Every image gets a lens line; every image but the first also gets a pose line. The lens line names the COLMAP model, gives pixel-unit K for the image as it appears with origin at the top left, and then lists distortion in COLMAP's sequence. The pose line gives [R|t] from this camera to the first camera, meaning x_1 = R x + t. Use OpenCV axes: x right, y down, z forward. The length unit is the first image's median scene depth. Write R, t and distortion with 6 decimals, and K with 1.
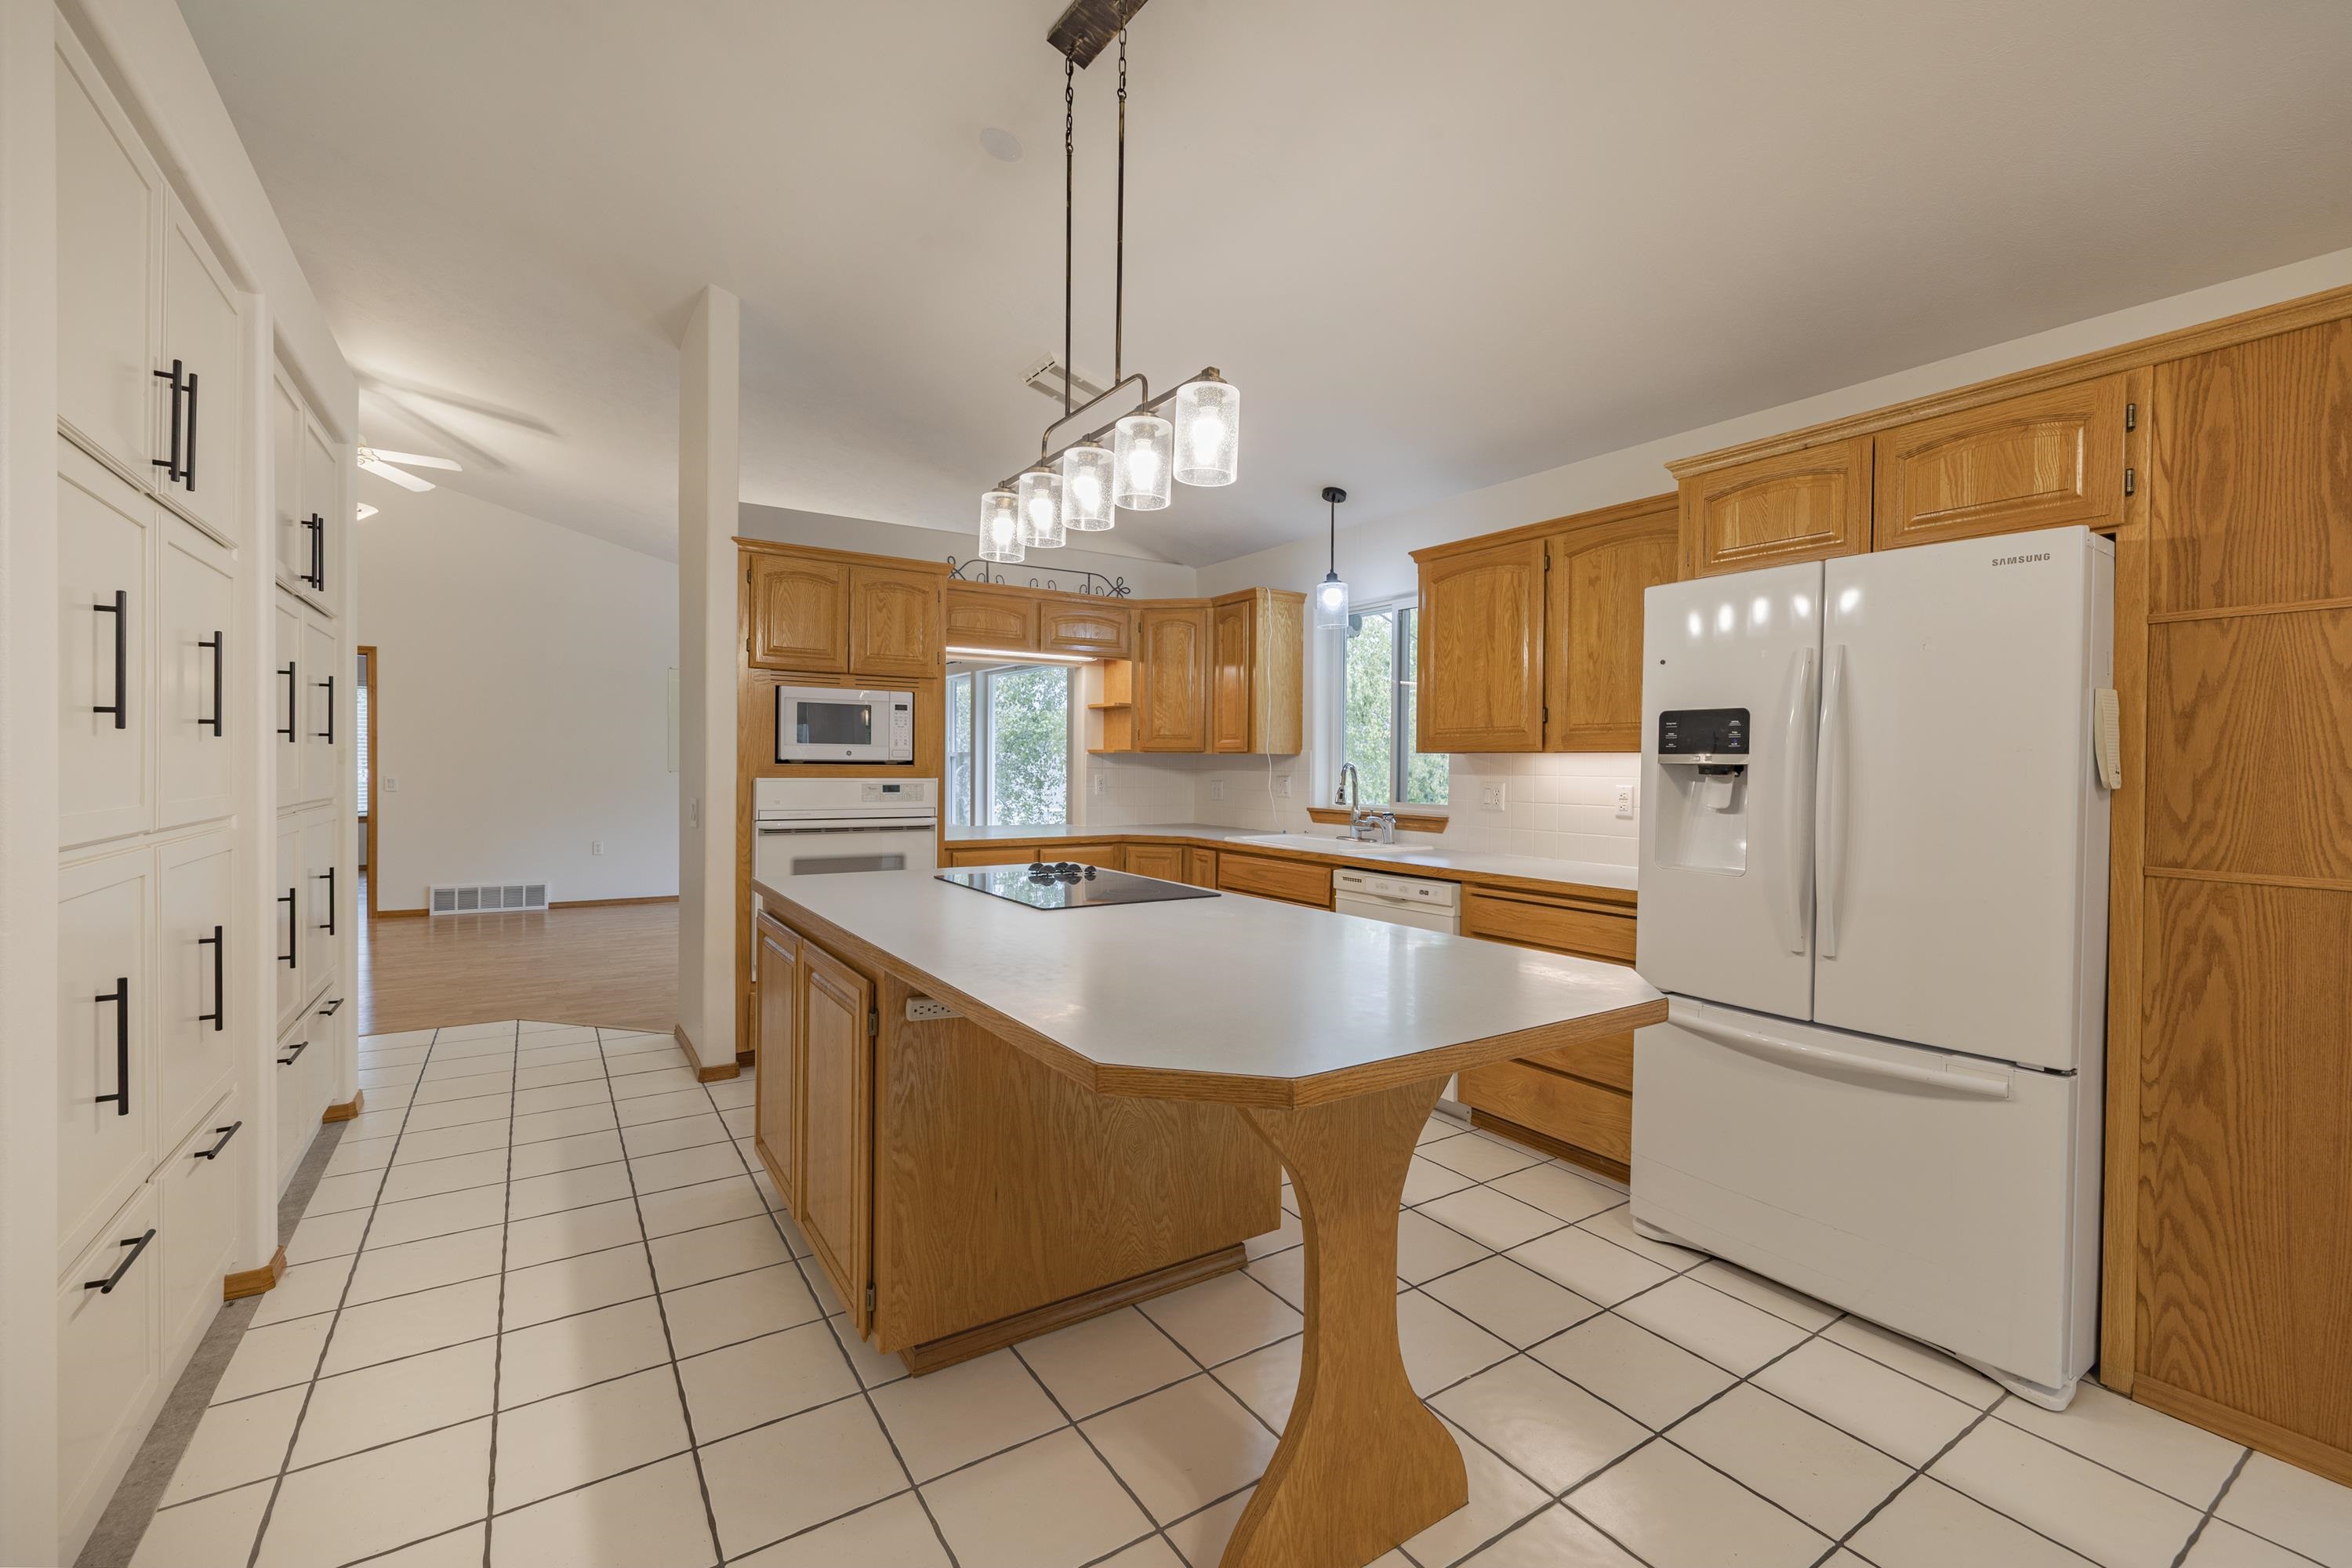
lens RADIAL K [[995.0, 0, 1173.6], [0, 995.0, 775.8], [0, 0, 1]] dist [0.000107, 0.000102]
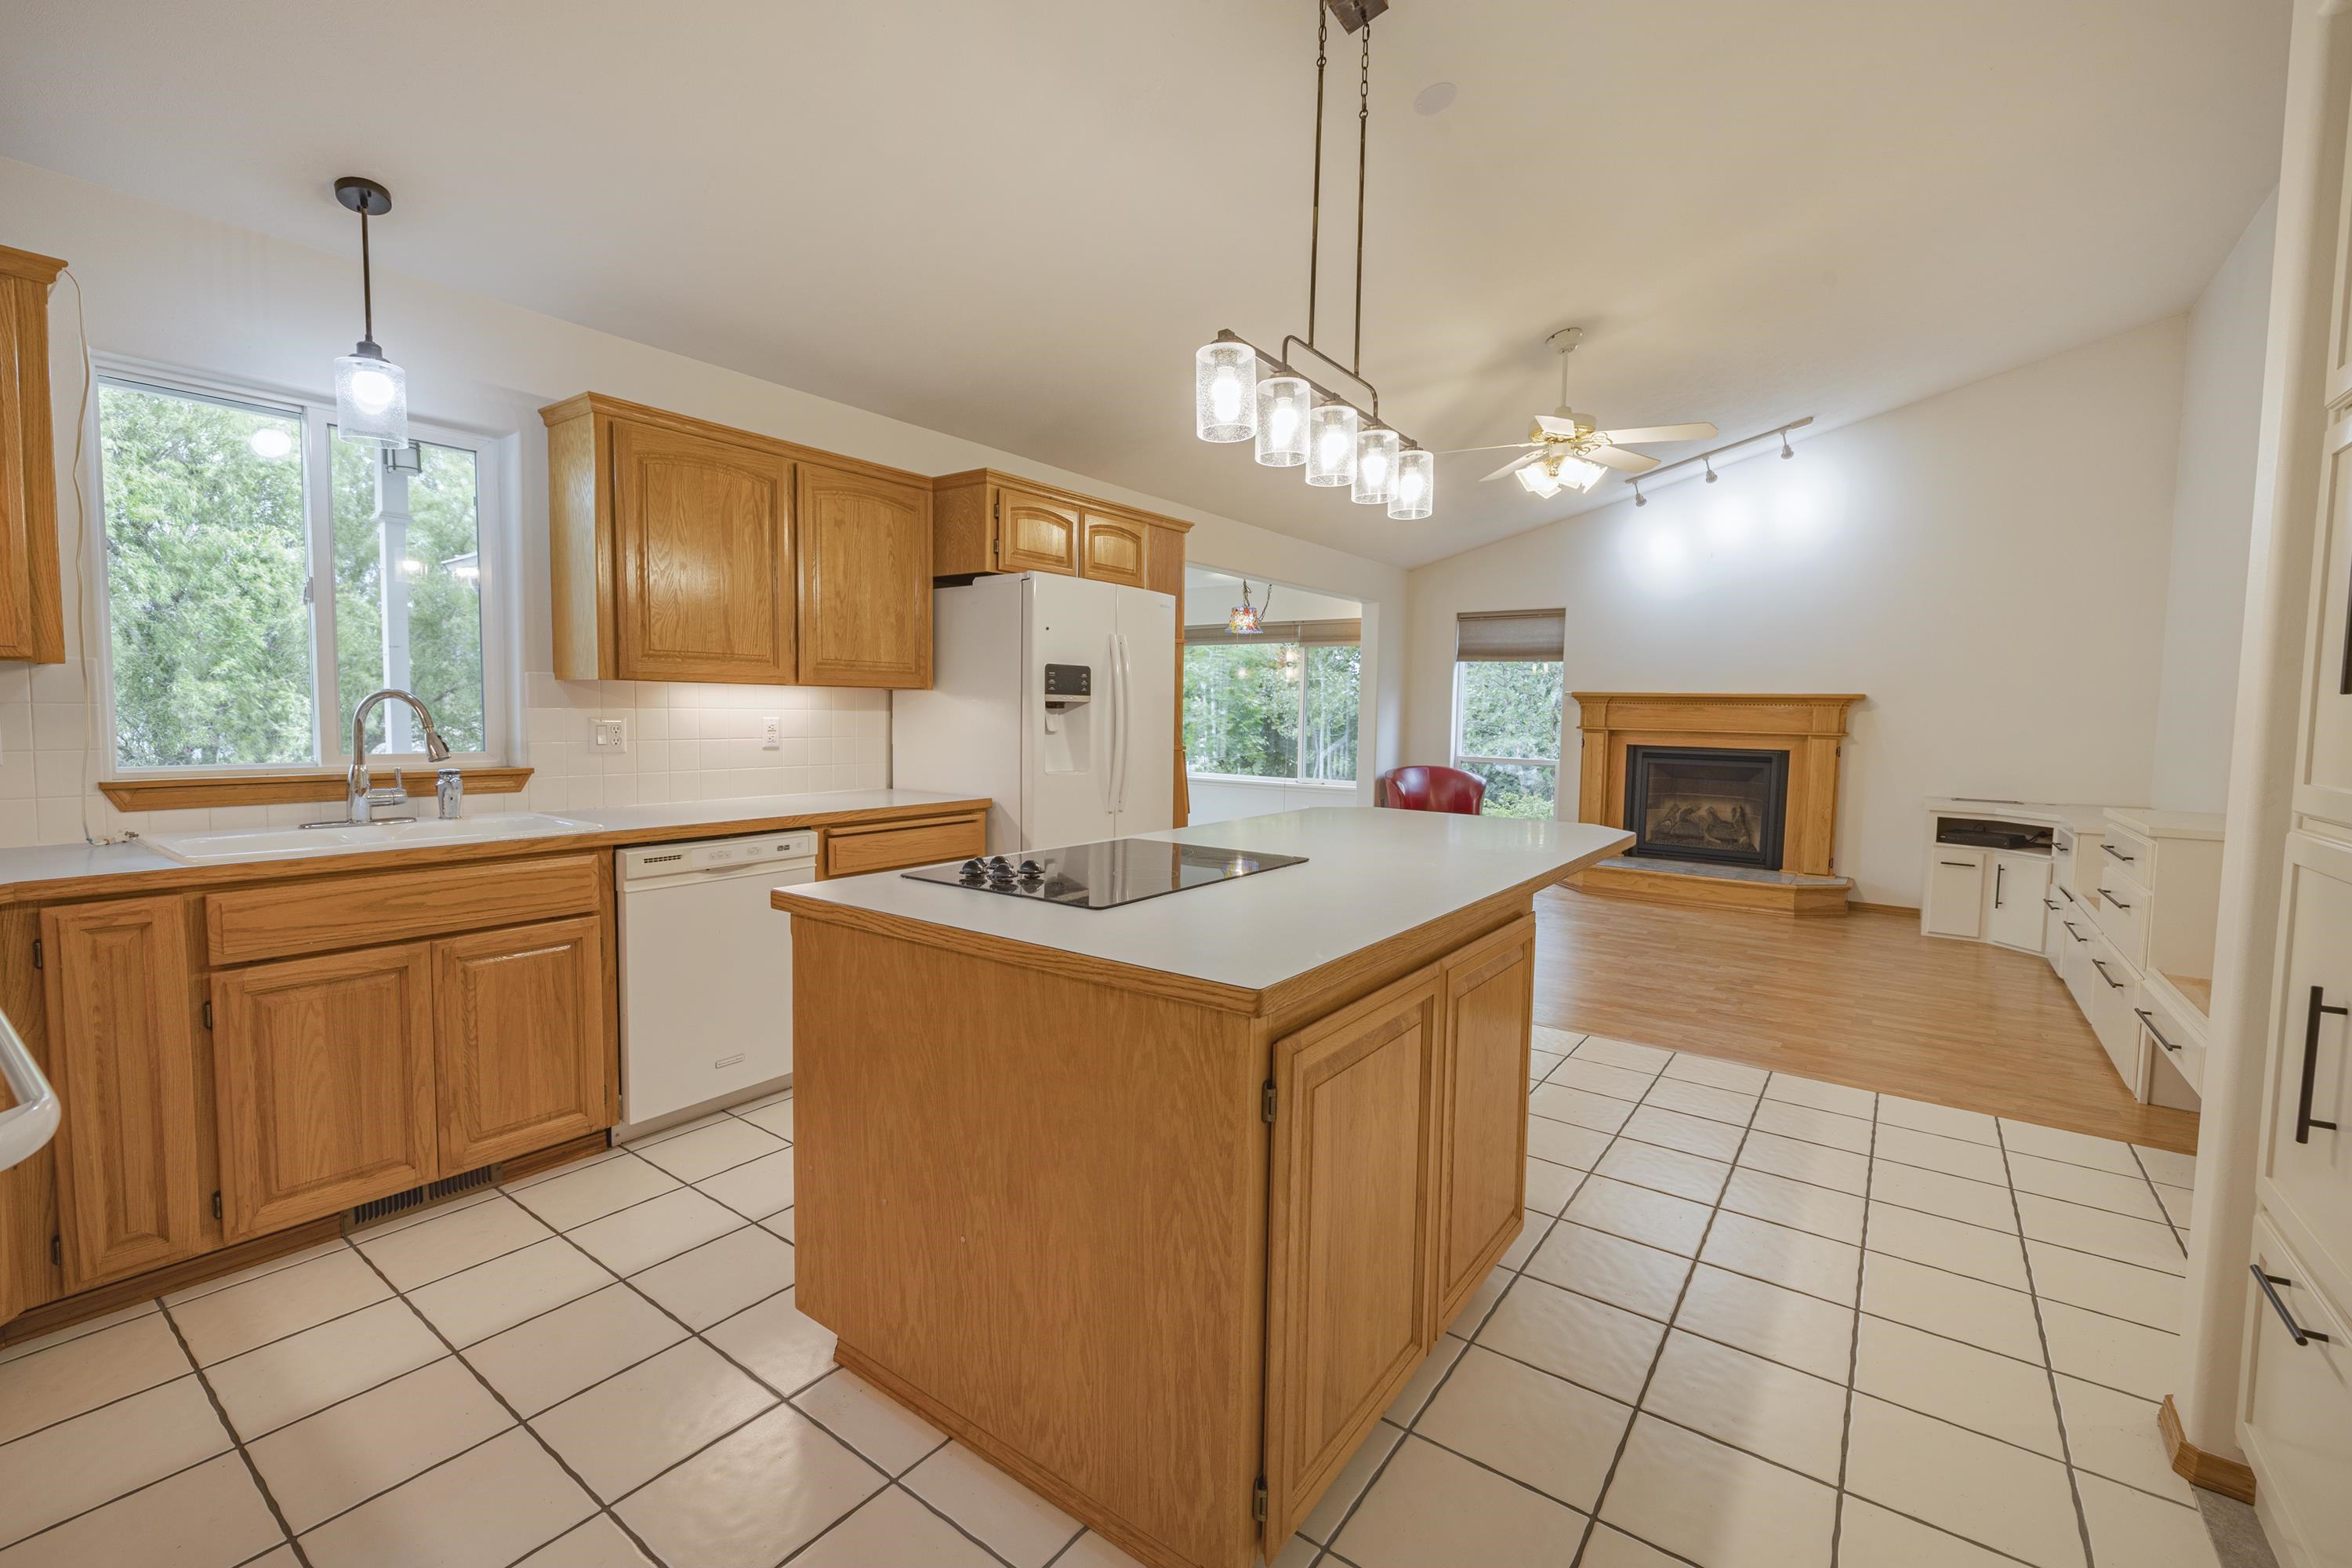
lens RADIAL K [[1002.0, 0, 1165.0], [0, 1002.0, 777.8], [0, 0, 1]] dist [0.000356, 0.000947]
pose [[-0.345174, -0.082942, 0.934867, -1.400714], [-0.007695, 0.996304, 0.085551, -0.041603], [-0.938507, 0.022336, -0.344536, 2.071726]]
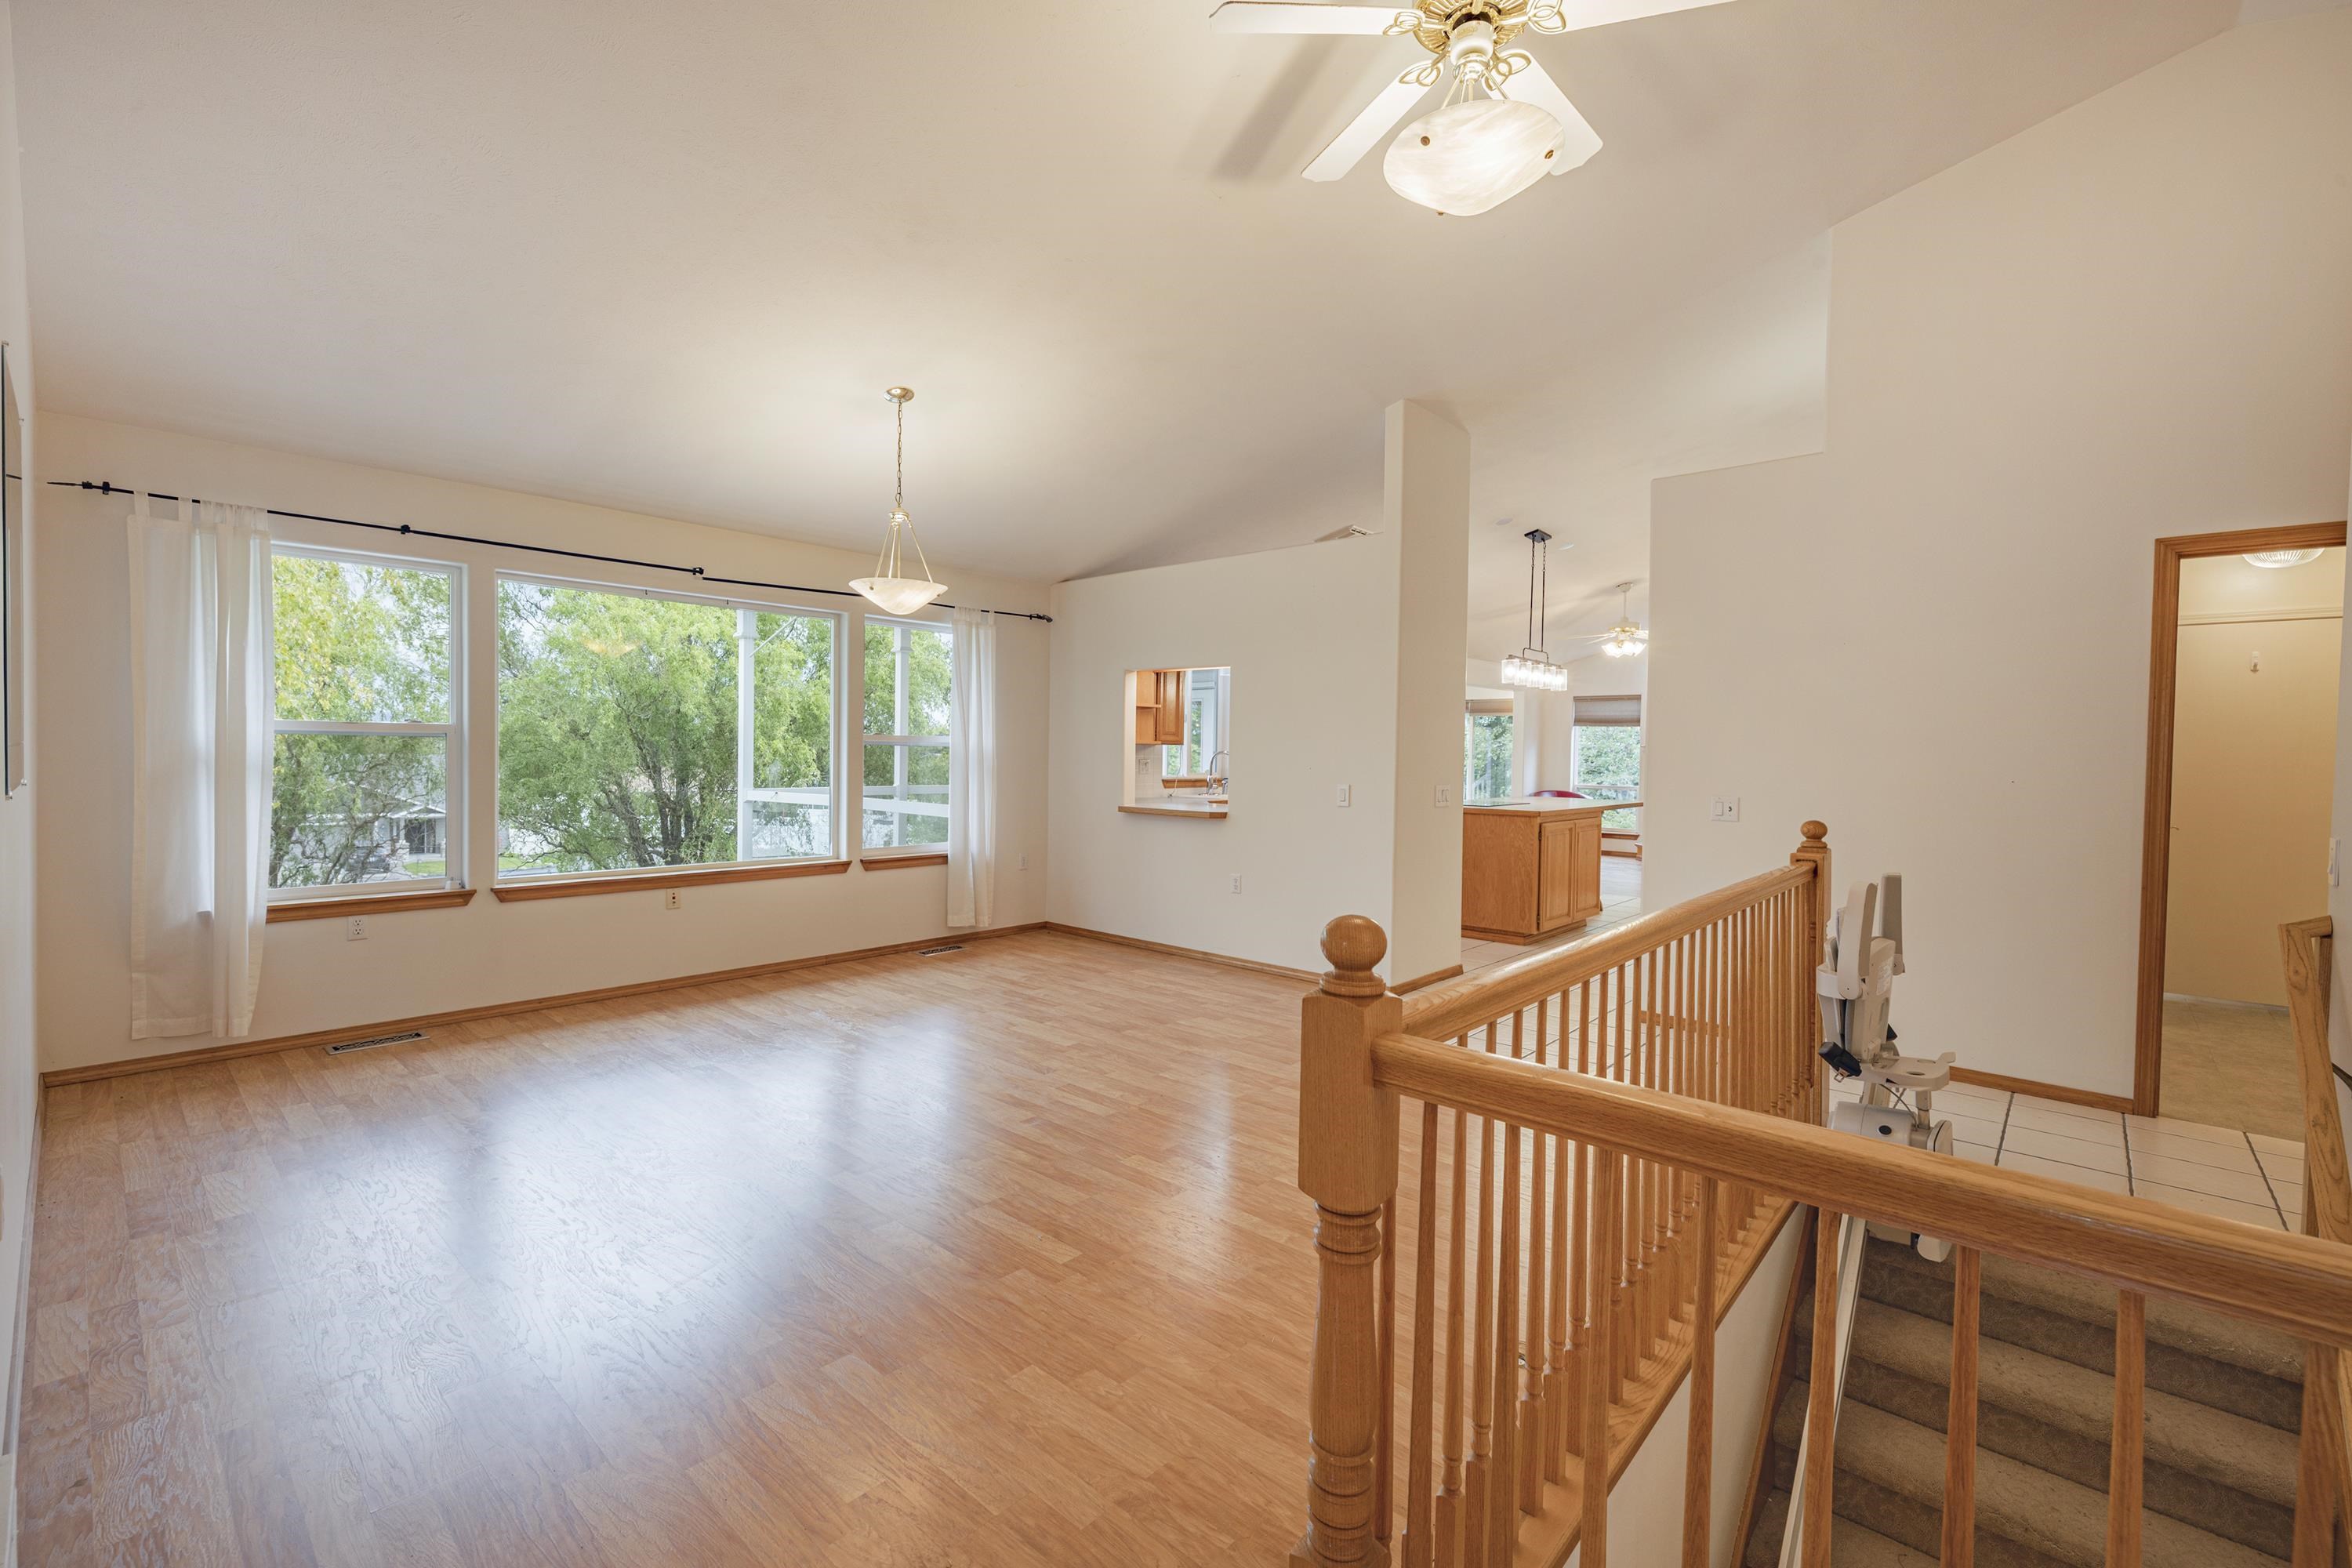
lens RADIAL K [[995.0, 0, 1173.6], [0, 995.0, 775.8], [0, 0, 1]] dist [0.000107, 0.000102]
pose [[-0.252552, -0.037108, 0.966872, -3.789779], [-0.002808, 0.999288, 0.037618, -0.092941], [-0.967579, 0.006786, -0.252476, 3.857869]]
